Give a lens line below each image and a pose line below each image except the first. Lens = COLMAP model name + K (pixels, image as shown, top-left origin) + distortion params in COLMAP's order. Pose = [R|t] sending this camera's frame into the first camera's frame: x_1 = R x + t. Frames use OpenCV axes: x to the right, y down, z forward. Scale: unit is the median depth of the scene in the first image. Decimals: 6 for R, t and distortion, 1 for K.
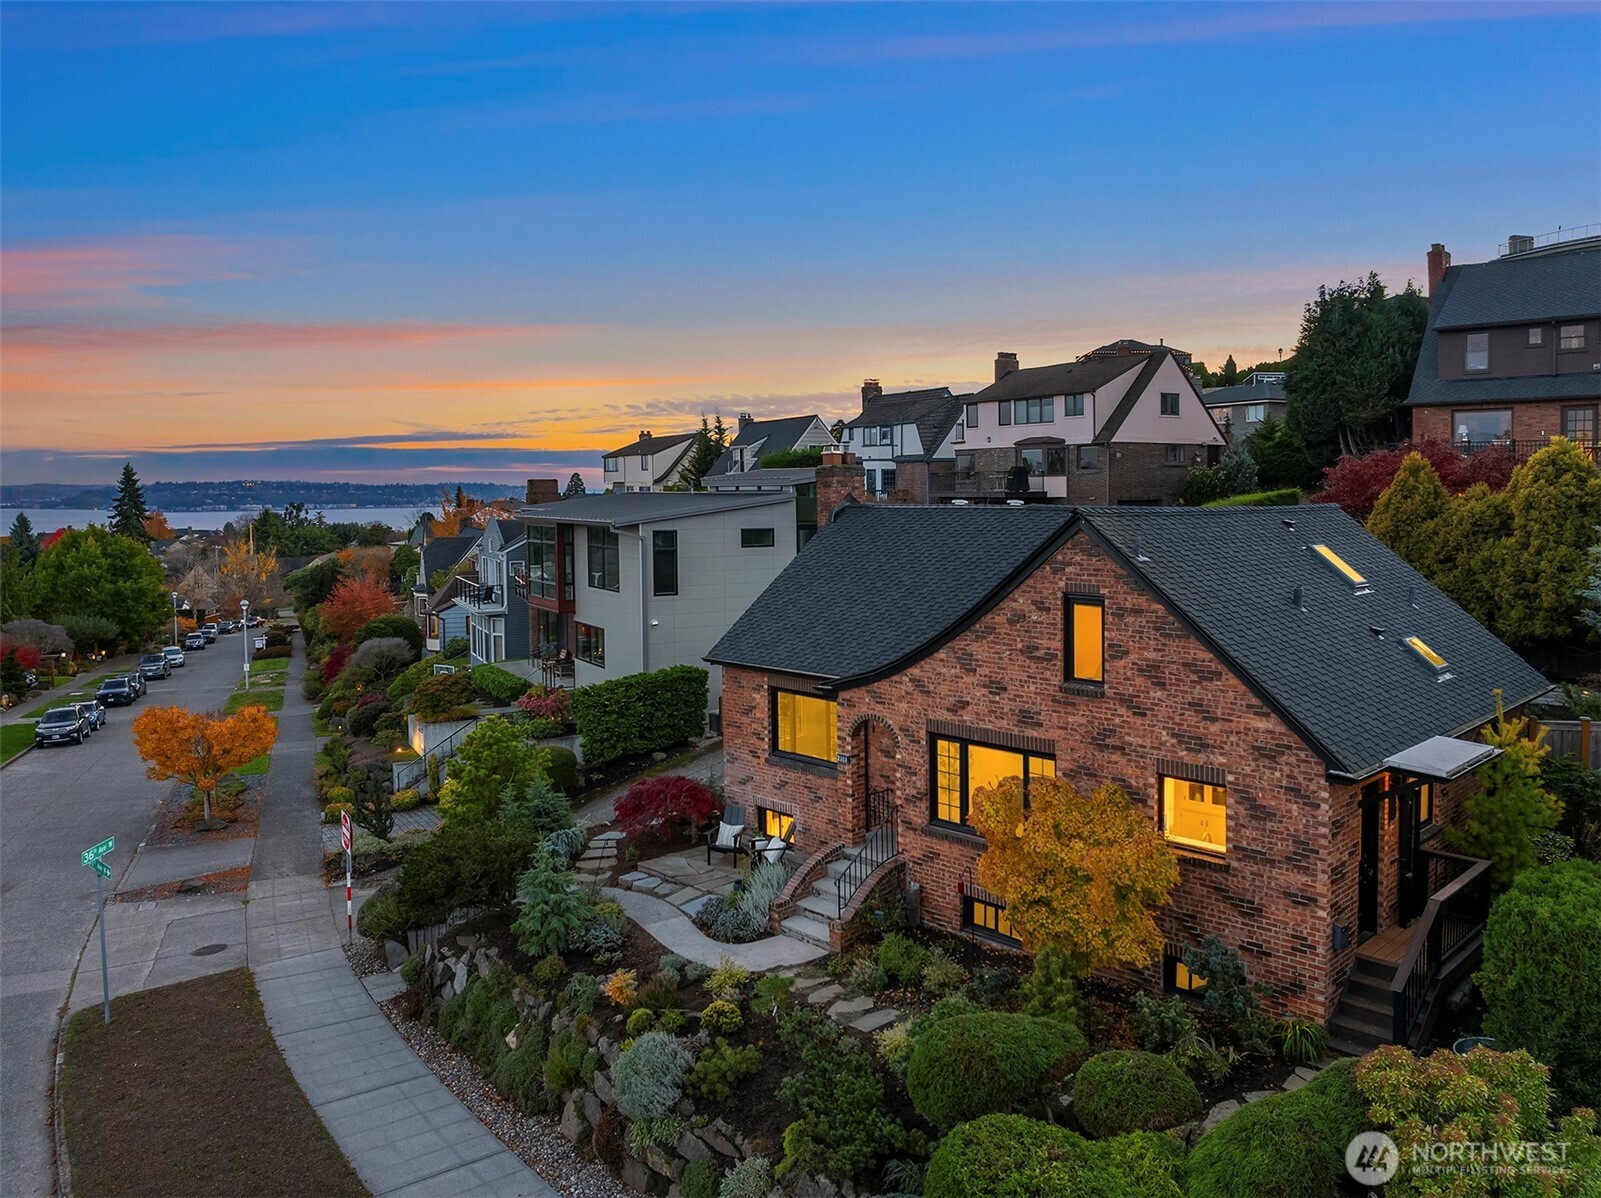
lens RADIAL K [[1281.4, 0, 789.8], [0, 1281.4, 599.3], [0, 0, 1]] dist [-0.035347, -0.009877]
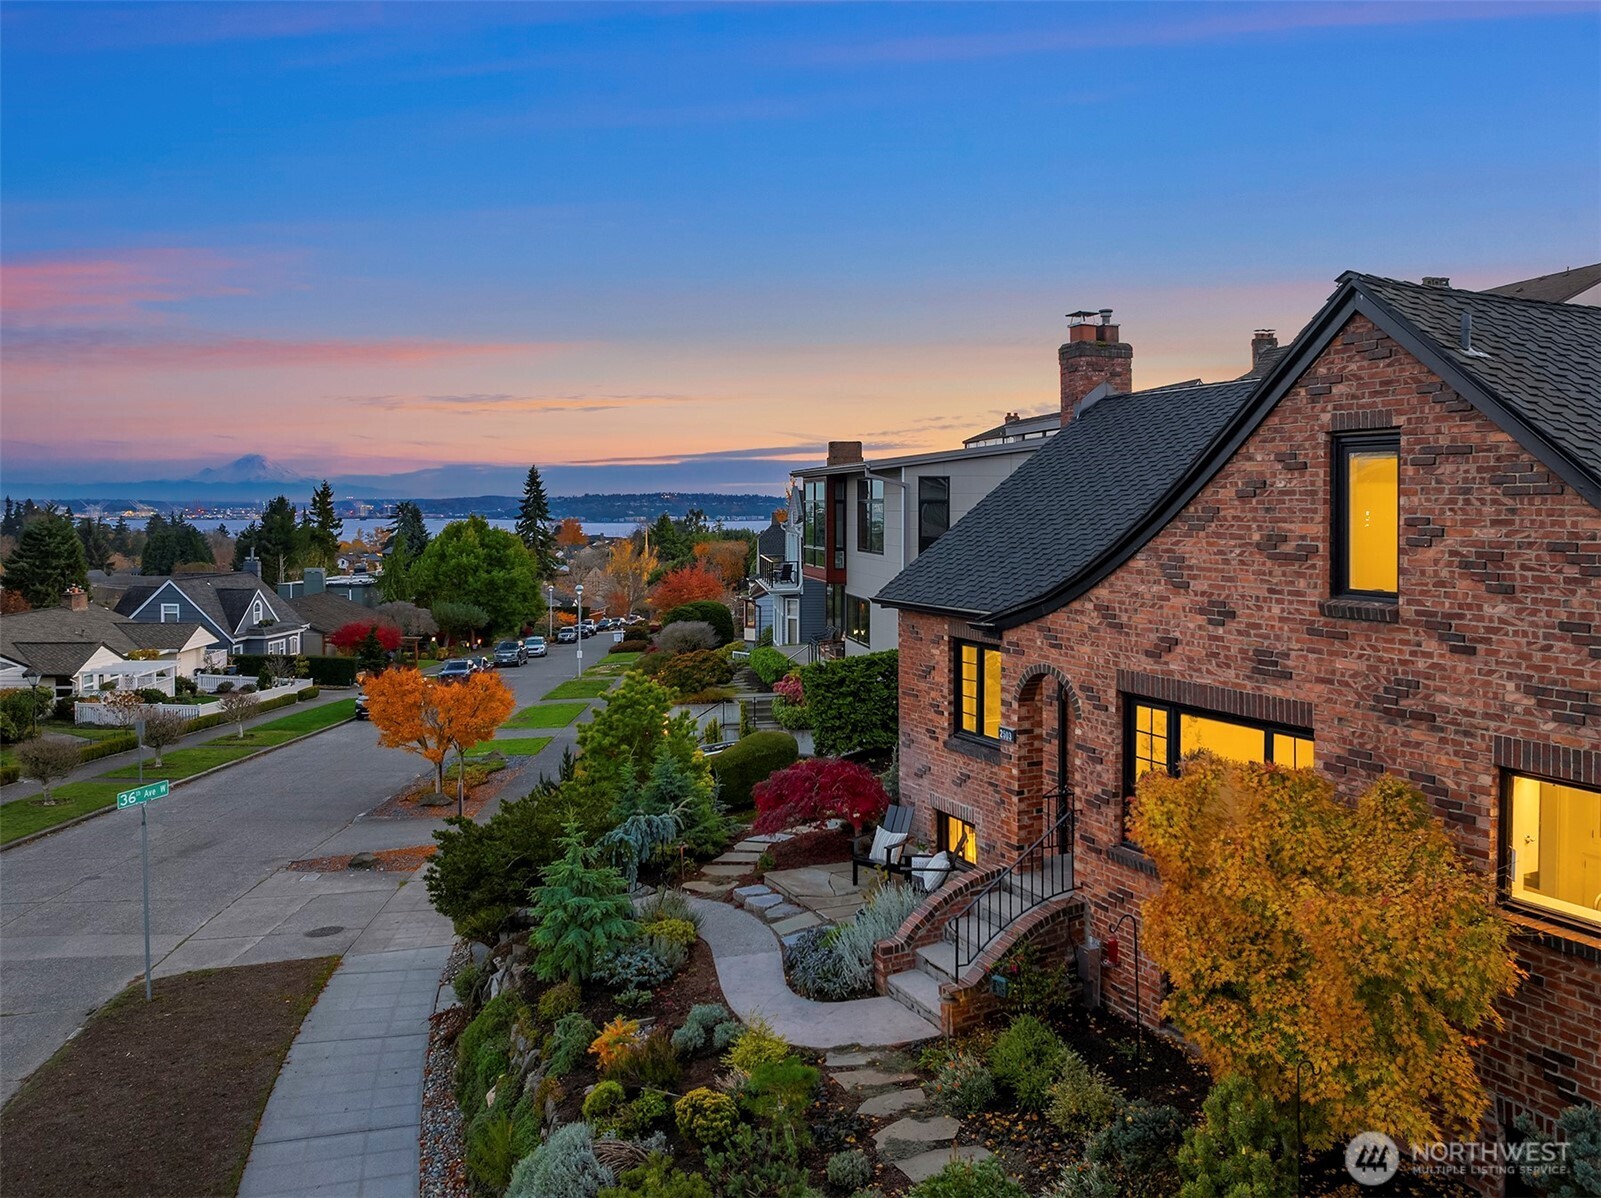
lens RADIAL K [[1281.4, 0, 808.3], [0, 1281.4, 592.3], [0, 0, 1]] dist [-0.035347, -0.009877]
pose [[0.941816, 0.023086, -0.335335, 0.170888], [-0.035319, 0.998913, -0.030428, 0.079812], [0.334268, 0.040501, 0.941607, 0.372619]]
